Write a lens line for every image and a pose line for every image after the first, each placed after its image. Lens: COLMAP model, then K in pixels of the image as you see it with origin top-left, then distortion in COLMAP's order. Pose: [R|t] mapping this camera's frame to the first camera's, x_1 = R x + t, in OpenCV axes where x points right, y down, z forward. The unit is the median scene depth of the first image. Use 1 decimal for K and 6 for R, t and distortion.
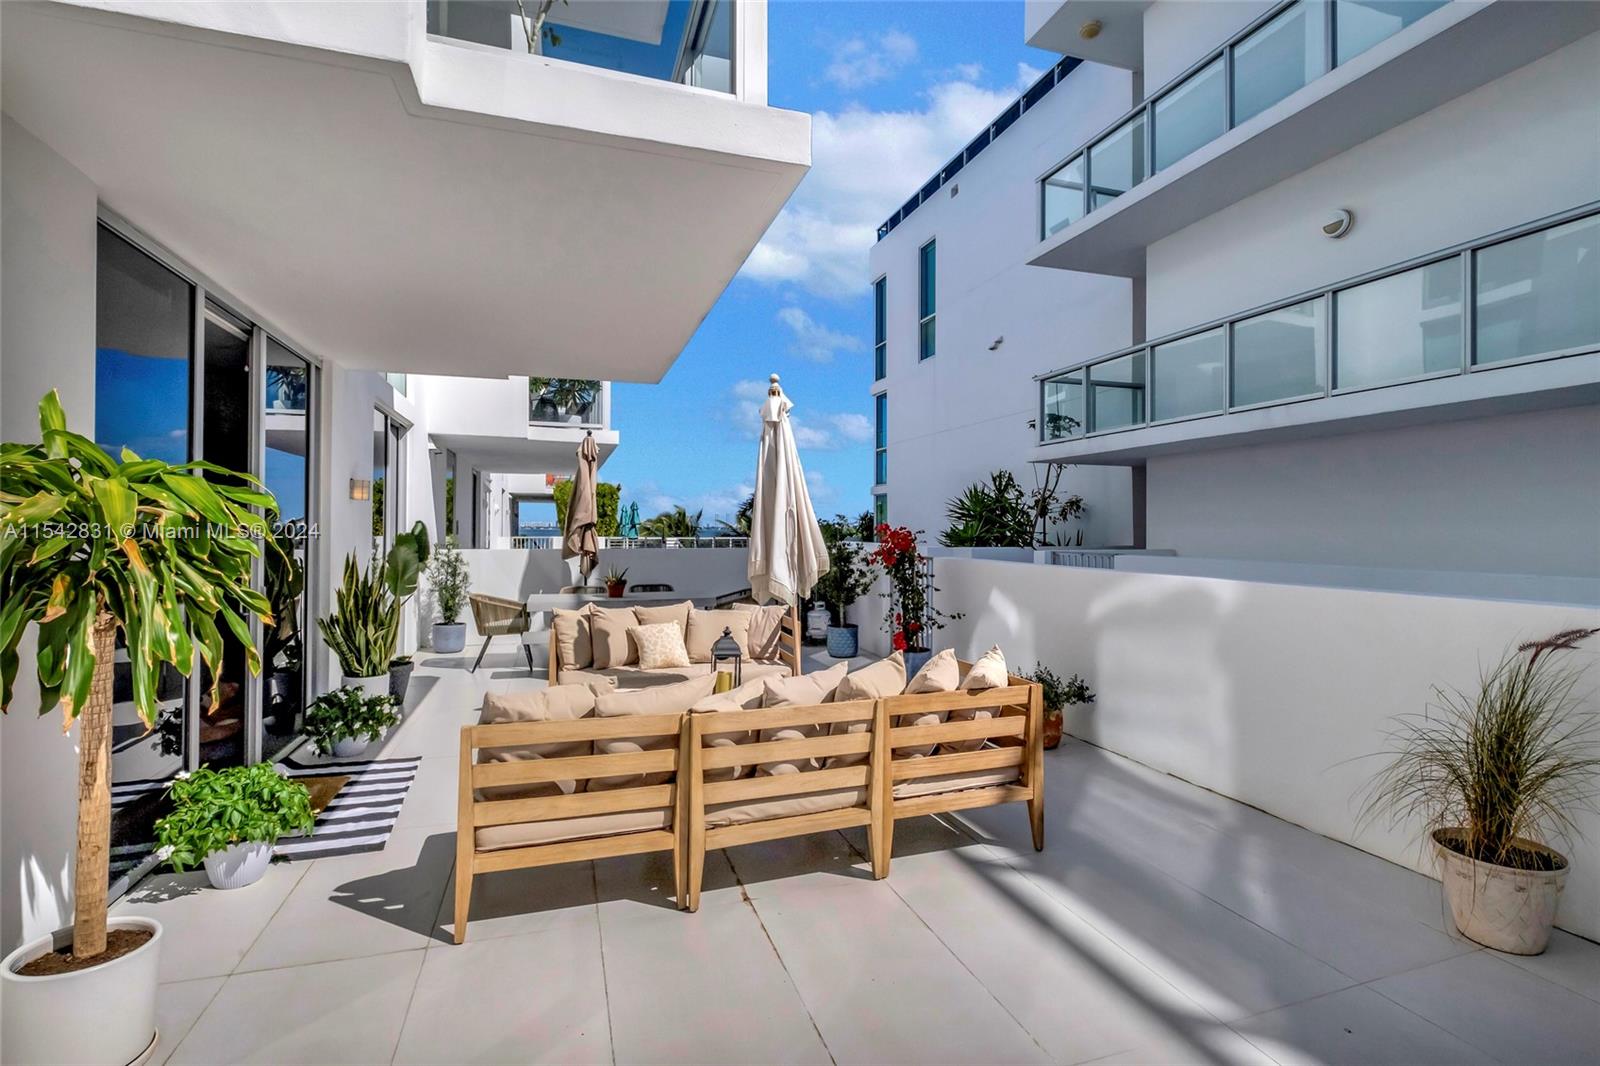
lens RADIAL K [[747.3, 0, 806.5], [0, 747.3, 520.3], [0, 0, 1]] dist [0.001804, 0.000076]
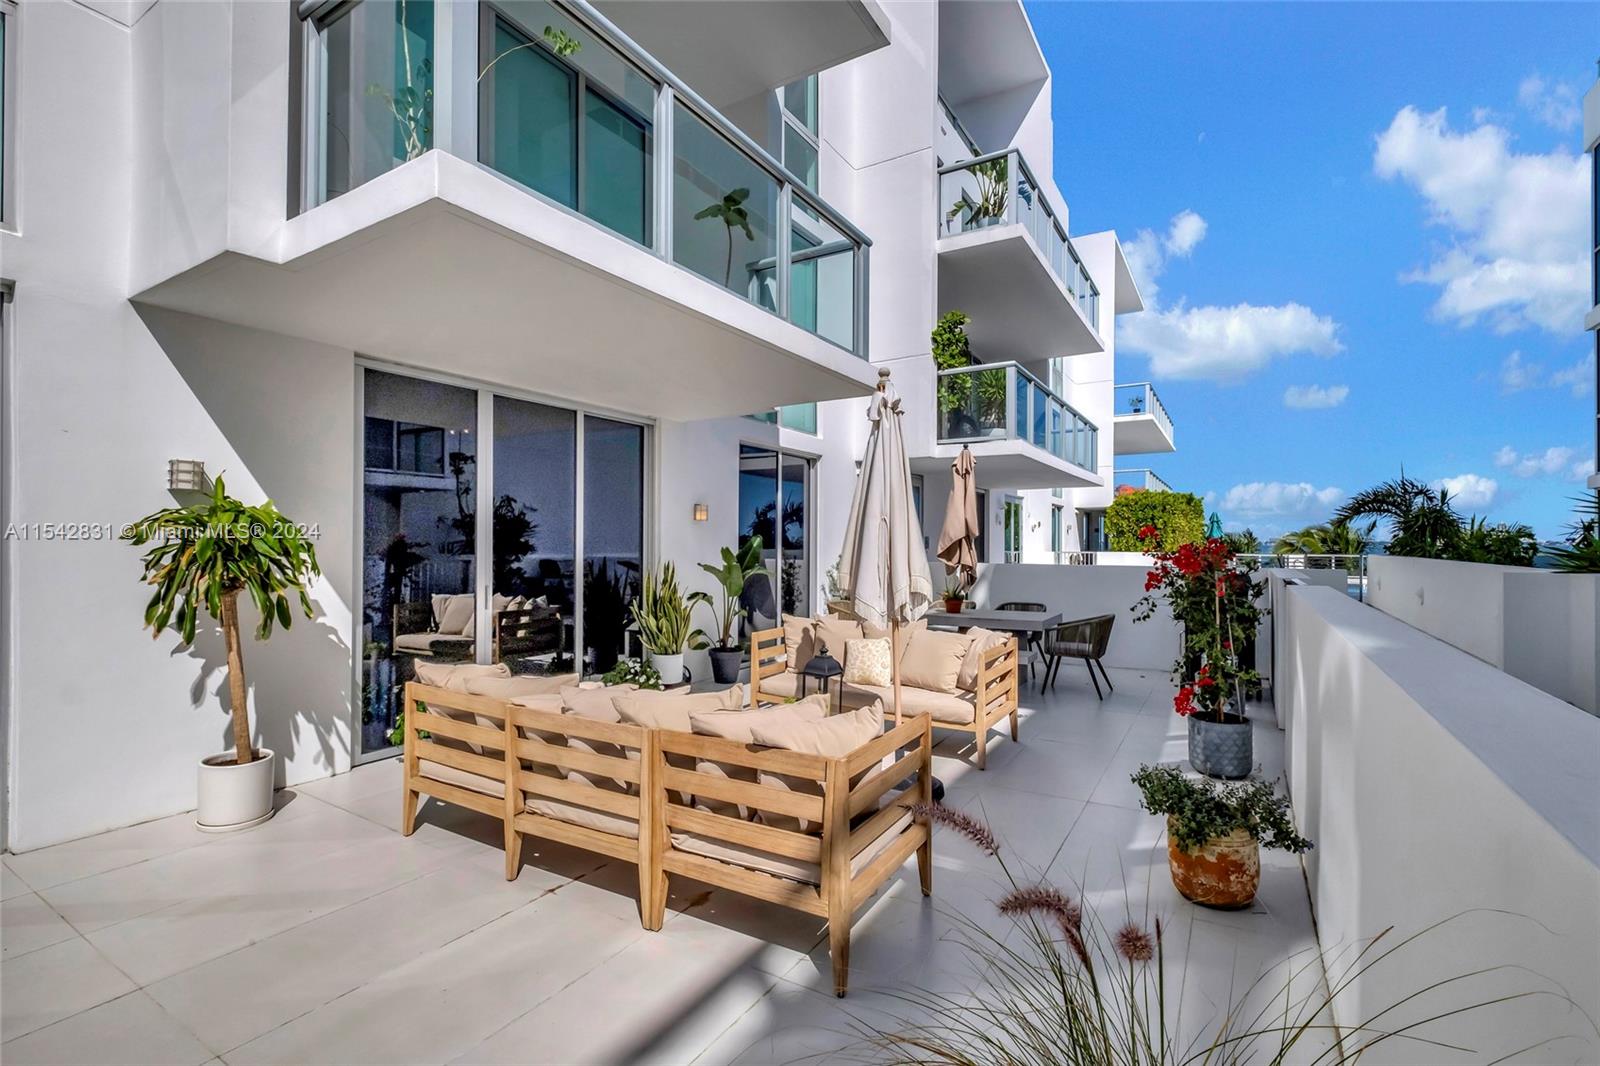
lens RADIAL K [[734.4, 0, 795.1], [0, 734.4, 538.0], [0, 0, 1]] dist [0.001090, -0.000301]
pose [[0.636023, -0.007186, -0.771637, 0.317145], [0.009565, 0.999953, -0.001429, 0.003825], [0.771611, -0.006472, 0.636062, 0.202634]]
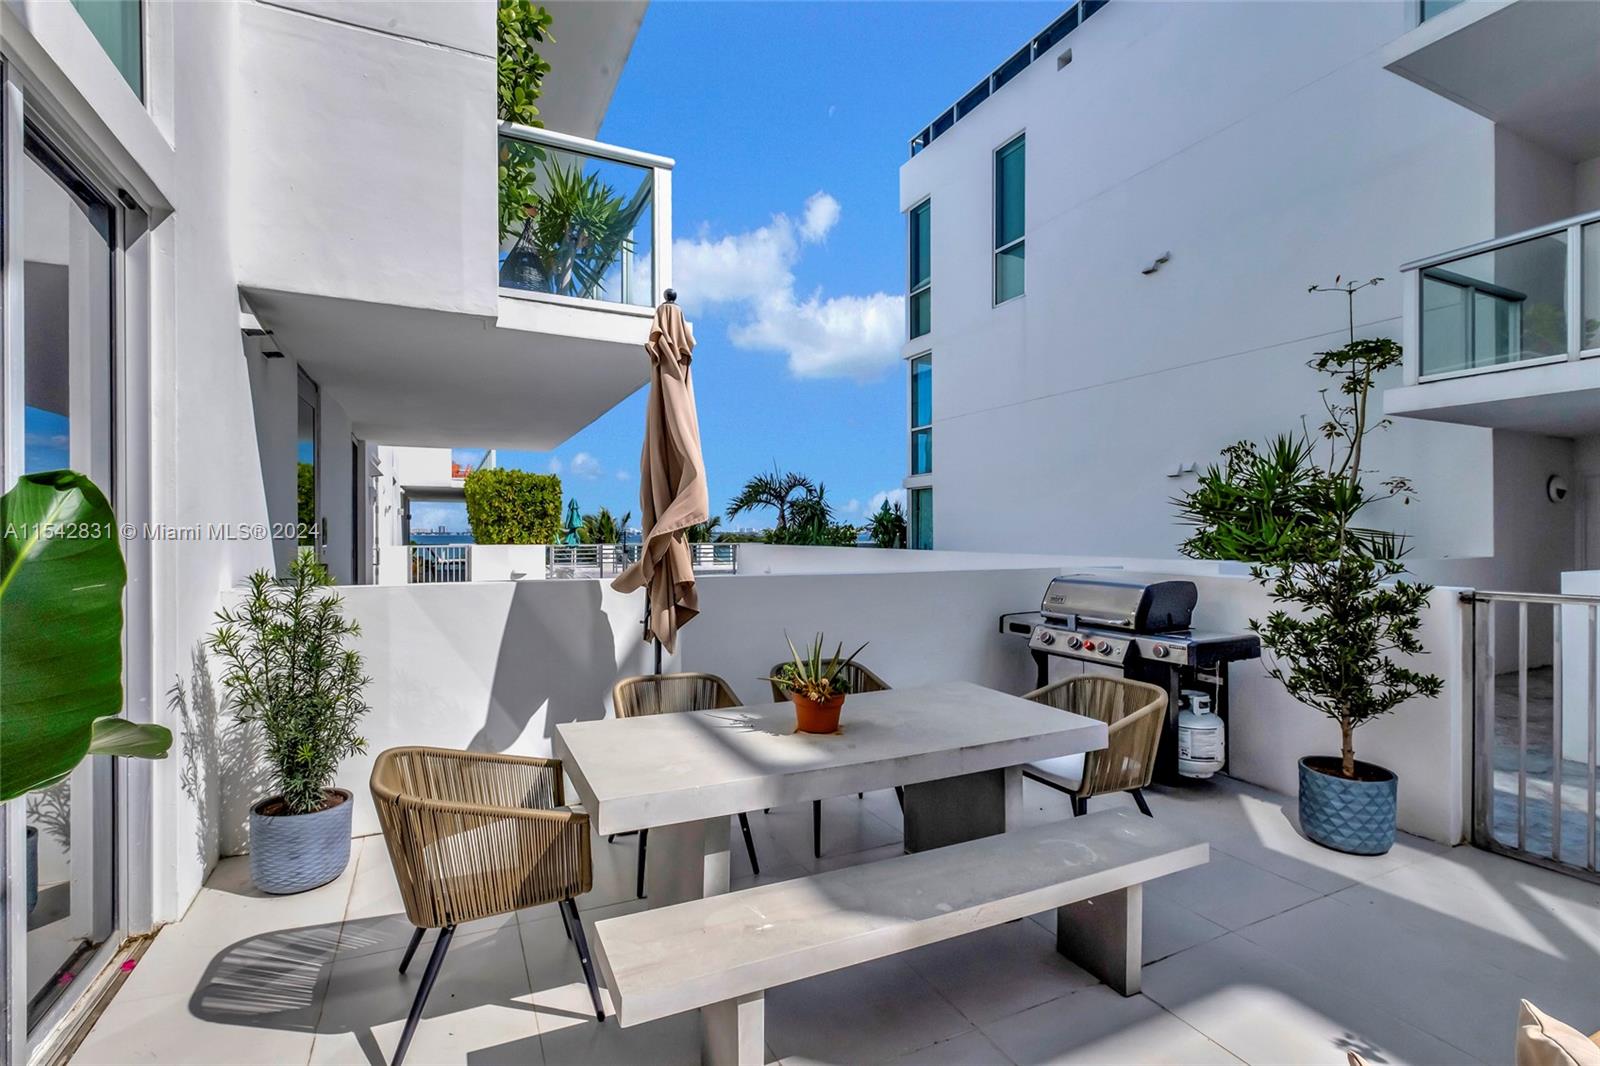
lens RADIAL K [[734.4, 0, 795.1], [0, 734.4, 538.0], [0, 0, 1]] dist [0.001090, -0.000301]
pose [[0.991419, -0.005203, 0.130621, -0.275161], [0.002909, 0.999838, 0.017752, 0.007606], [-0.130692, -0.017220, 0.991273, 0.592473]]
